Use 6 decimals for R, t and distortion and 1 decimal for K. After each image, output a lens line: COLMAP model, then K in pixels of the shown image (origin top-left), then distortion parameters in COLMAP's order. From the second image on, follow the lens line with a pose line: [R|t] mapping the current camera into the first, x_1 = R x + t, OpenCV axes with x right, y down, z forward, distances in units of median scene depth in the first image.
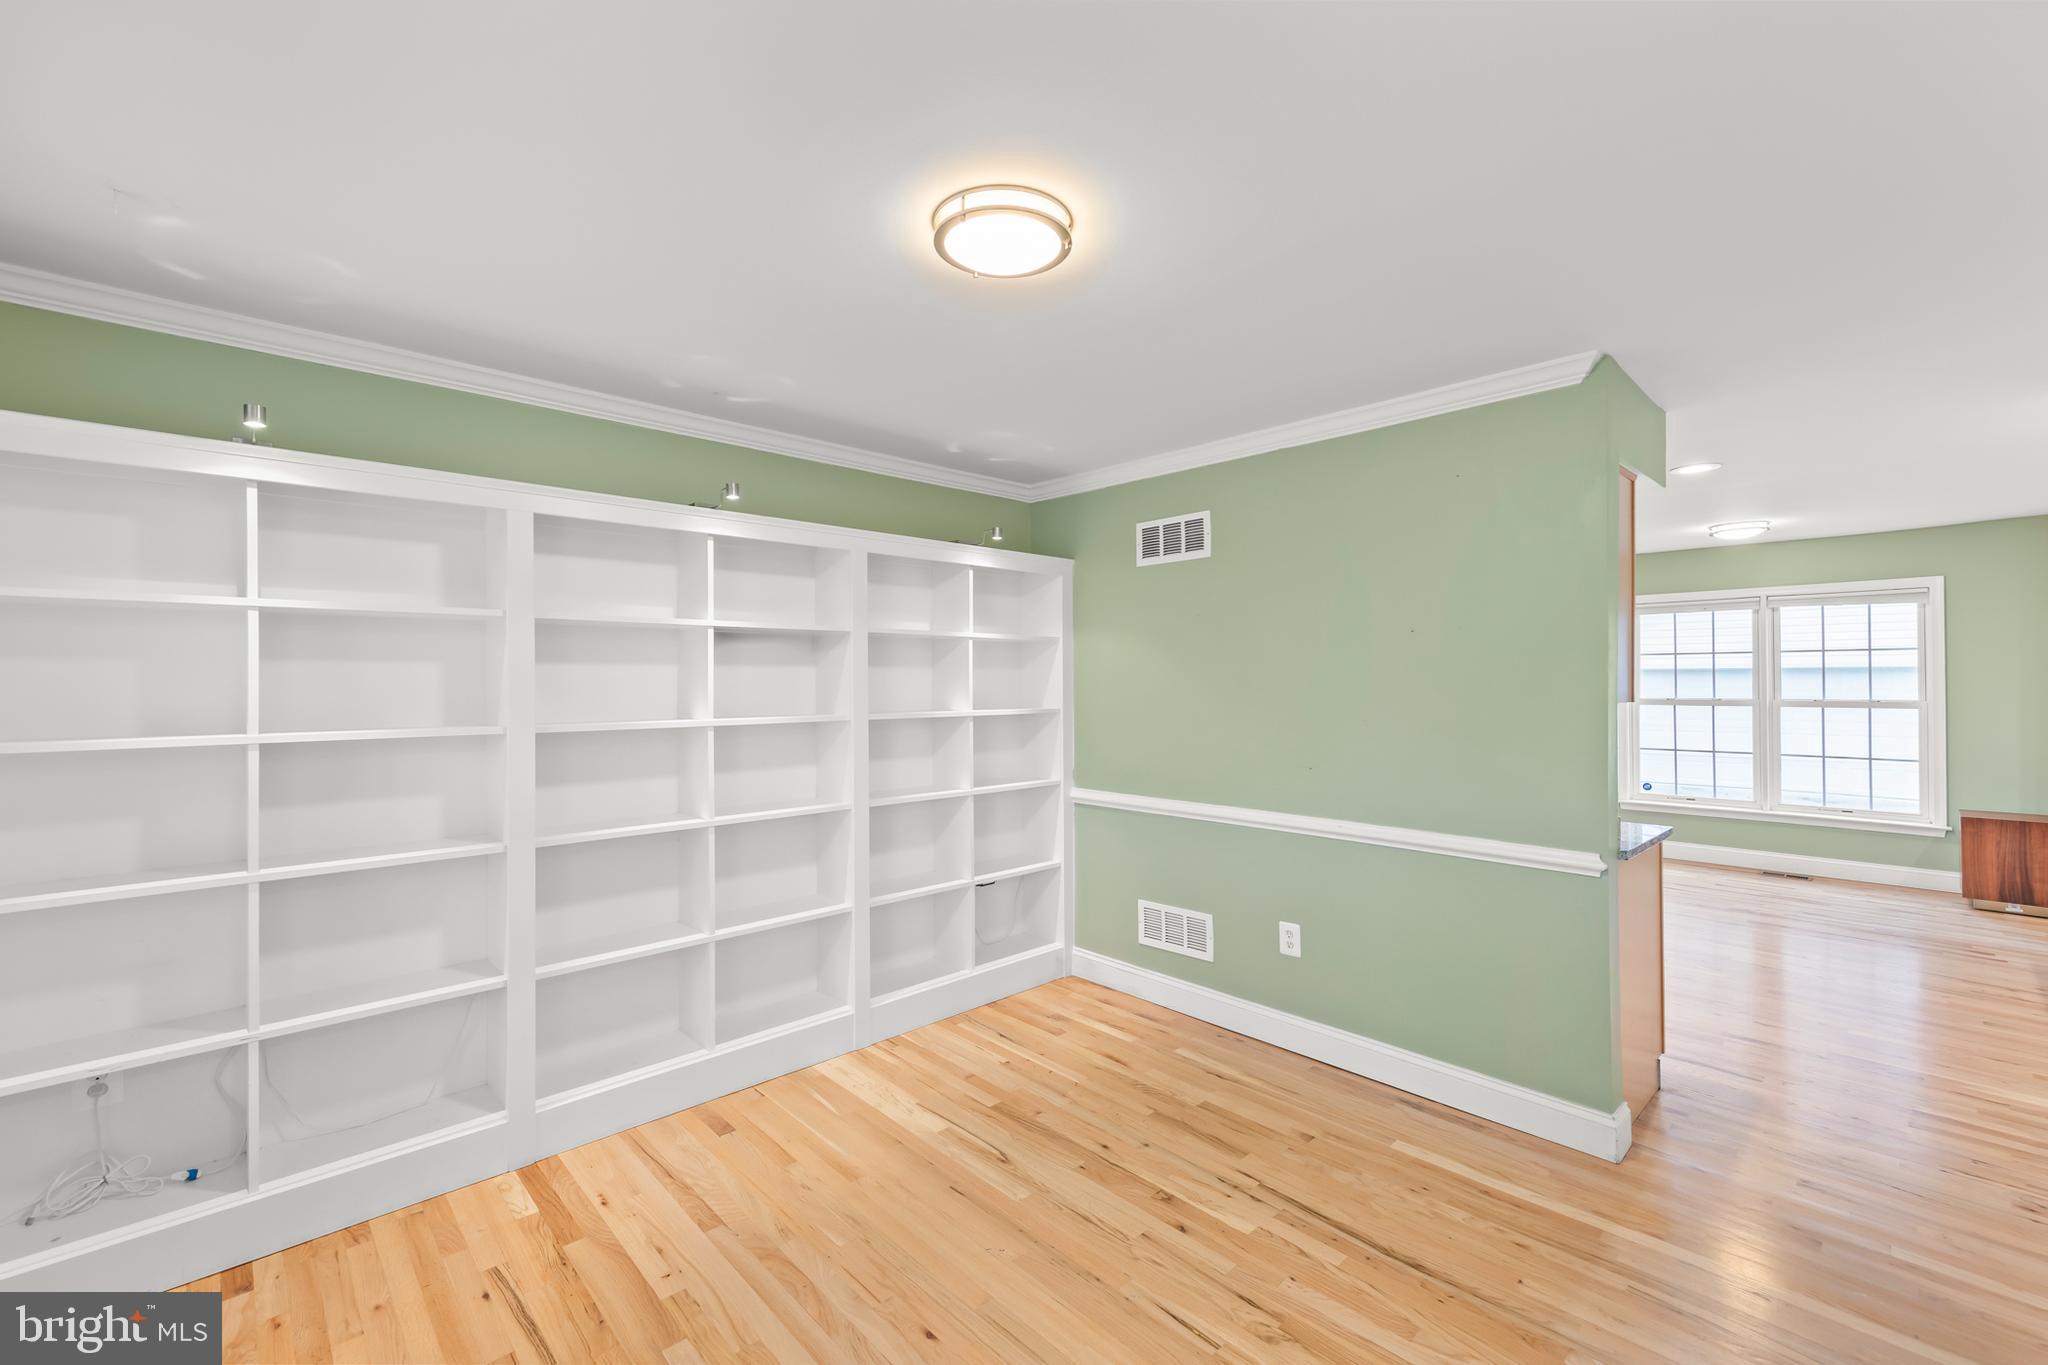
lens RADIAL K [[859.2, 0, 1020.8], [0, 859.2, 673.7], [0, 0, 1]] dist [0.002543, 0.000335]
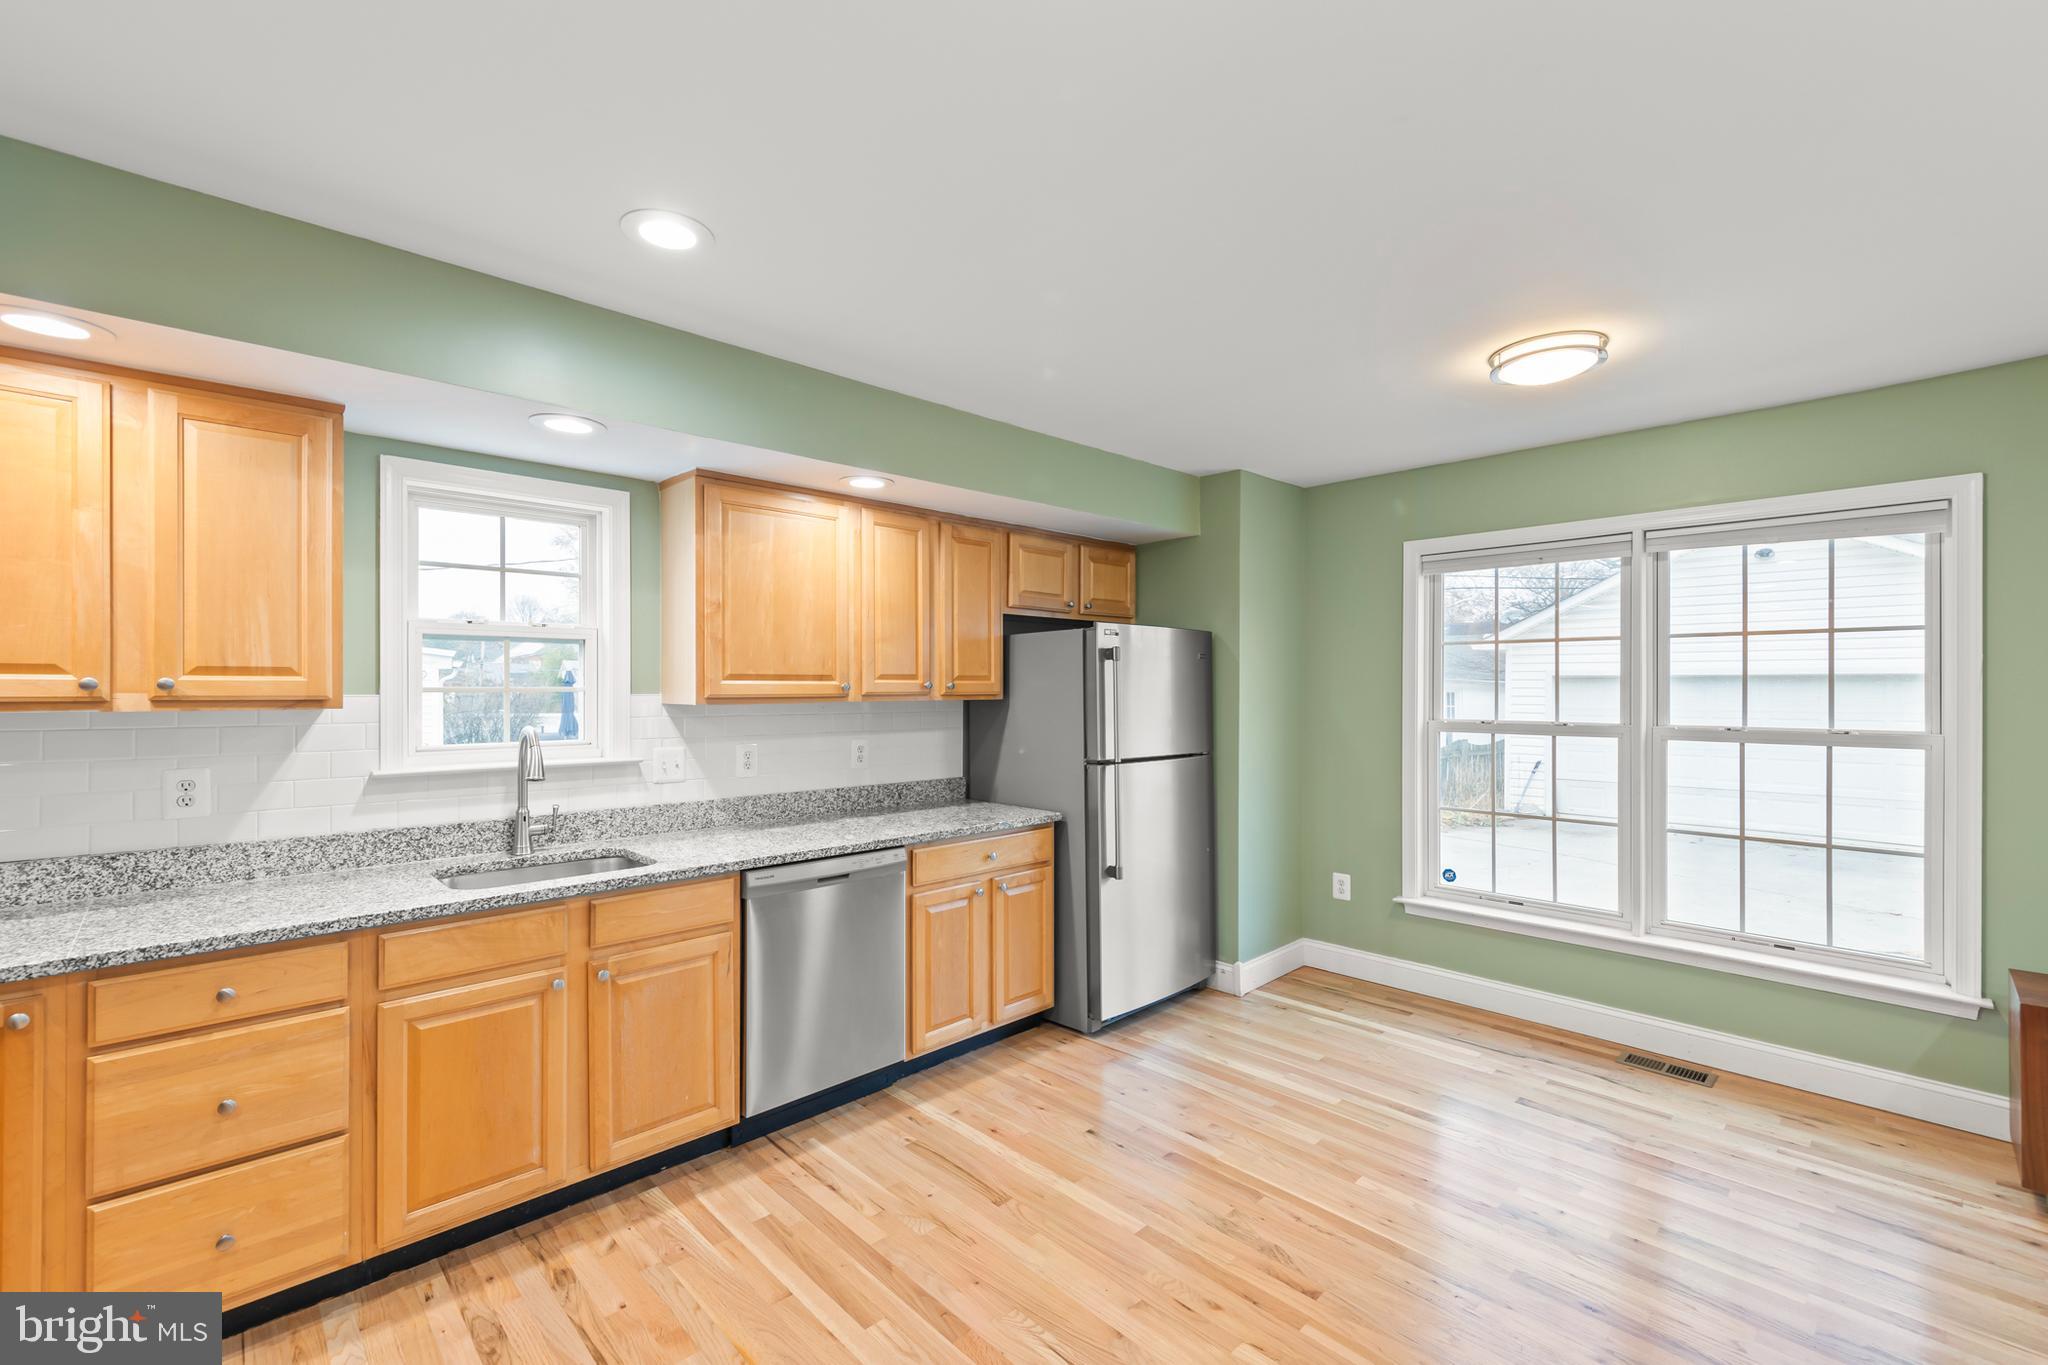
lens RADIAL K [[873.9, 0, 1034.8], [0, 873.9, 685.1], [0, 0, 1]] dist [0.008791, -0.000621]
pose [[0.999651, 0.009061, 0.024817, 0.490706], [-0.009222, 0.999937, 0.006360, 0.004990], [-0.024758, -0.006587, 0.999672, 0.480485]]
